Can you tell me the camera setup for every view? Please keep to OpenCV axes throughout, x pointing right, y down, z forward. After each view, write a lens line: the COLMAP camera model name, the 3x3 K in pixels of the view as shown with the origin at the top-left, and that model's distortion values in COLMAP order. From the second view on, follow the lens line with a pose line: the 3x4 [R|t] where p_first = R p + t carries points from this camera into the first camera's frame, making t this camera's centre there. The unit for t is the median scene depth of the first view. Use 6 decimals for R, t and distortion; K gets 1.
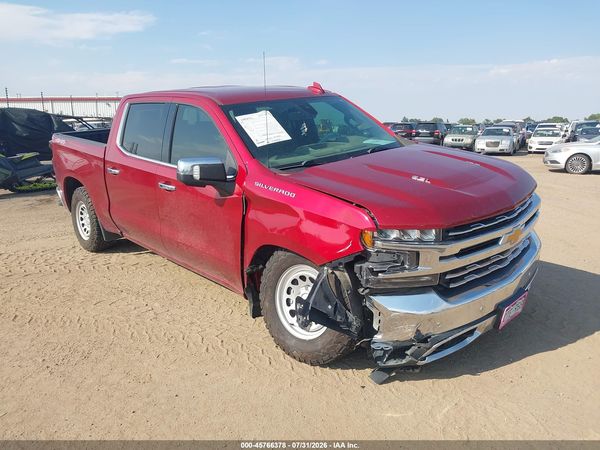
lens RADIAL K [[462.2, 0, 308.9], [0, 462.2, 227.7], [0, 0, 1]] dist [0.085945, -0.137153]
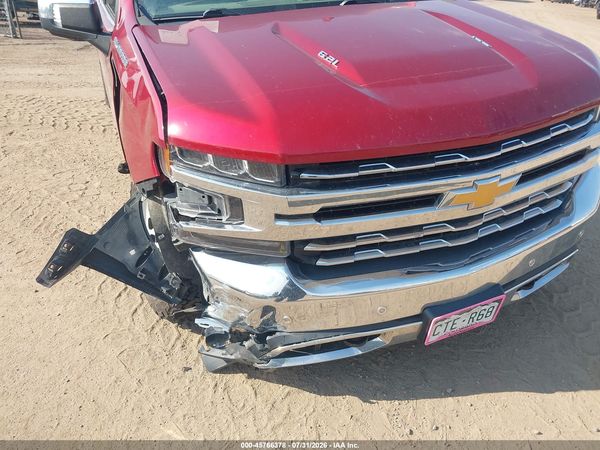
lens RADIAL K [[462.2, 0, 308.9], [0, 462.2, 227.7], [0, 0, 1]] dist [0.085945, -0.137153]
pose [[0.927079, 0.208599, -0.311465, 0.420528], [-0.119506, 0.951982, 0.281865, -0.067499], [0.355306, -0.224089, 0.907492, 0.451124]]
